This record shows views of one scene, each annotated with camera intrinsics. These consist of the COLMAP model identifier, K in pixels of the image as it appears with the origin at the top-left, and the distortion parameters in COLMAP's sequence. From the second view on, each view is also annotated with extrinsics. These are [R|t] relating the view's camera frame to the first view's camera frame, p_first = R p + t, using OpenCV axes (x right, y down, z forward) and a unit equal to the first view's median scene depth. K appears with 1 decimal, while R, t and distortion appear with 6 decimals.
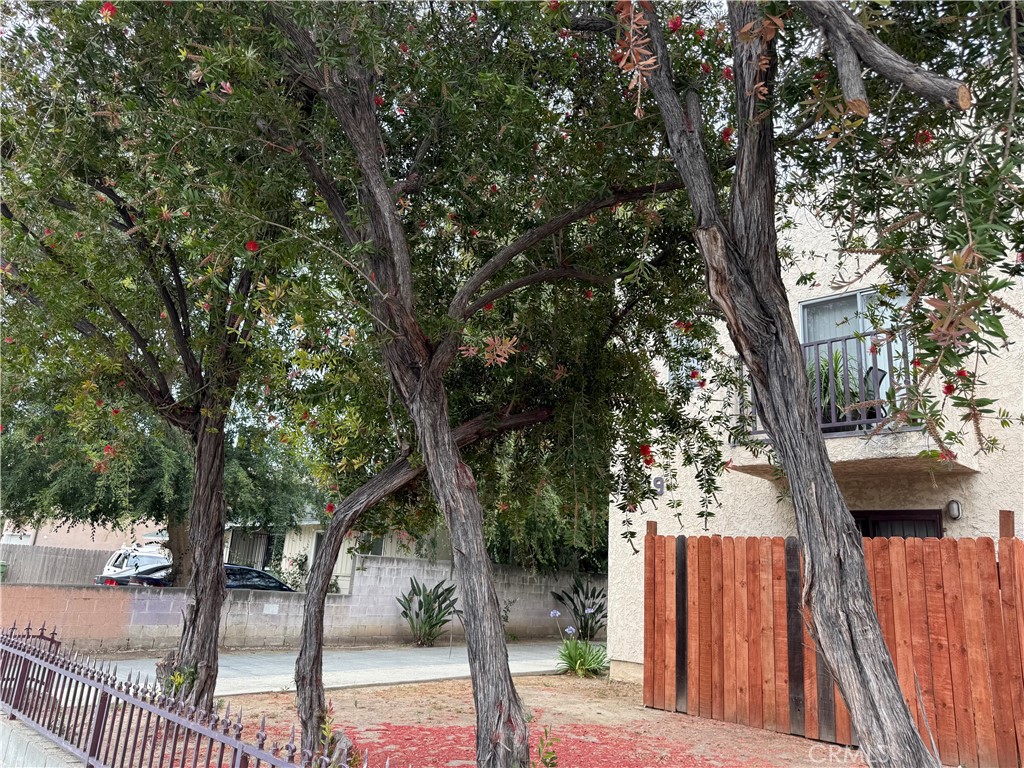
lens RADIAL K [[744.6, 0, 513.7], [0, 744.6, 374.1], [0, 0, 1]] dist [0.053519, -0.051833]
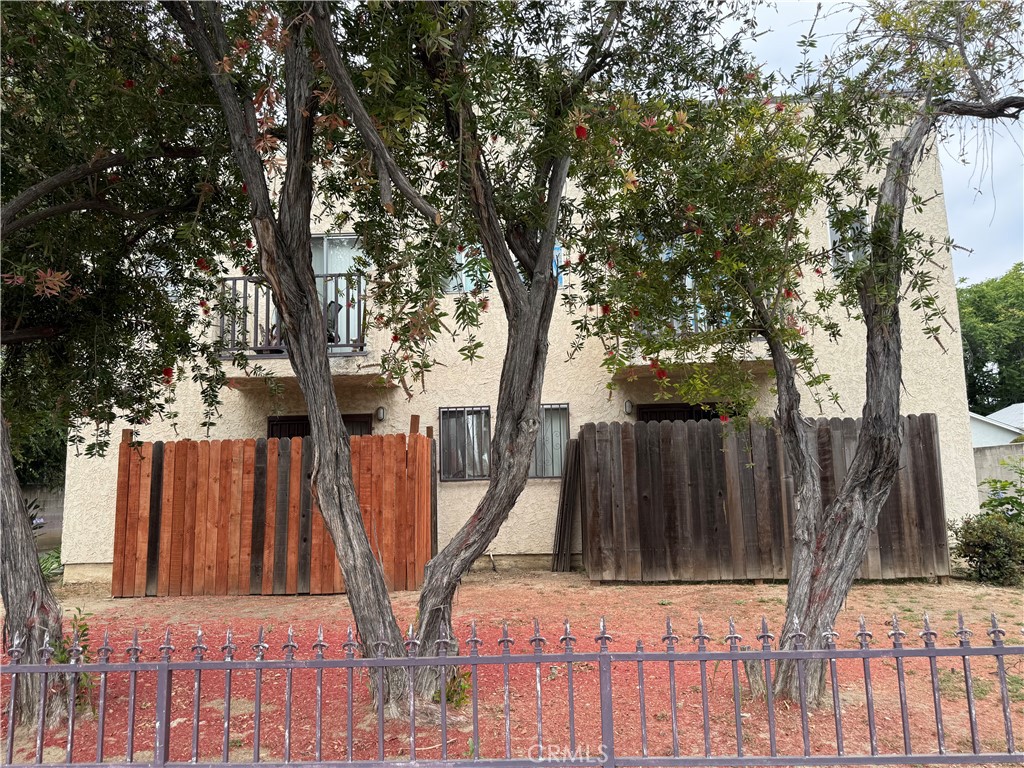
lens RADIAL K [[714.8, 0, 512.0], [0, 714.8, 384.0], [0, 0, 1]] dist [-0.000501, -0.006105]
pose [[0.752056, 0.013386, 0.658963, -0.108246], [-0.105668, 0.989310, 0.100500, -0.034261], [-0.650574, -0.145213, 0.745431, -0.129932]]
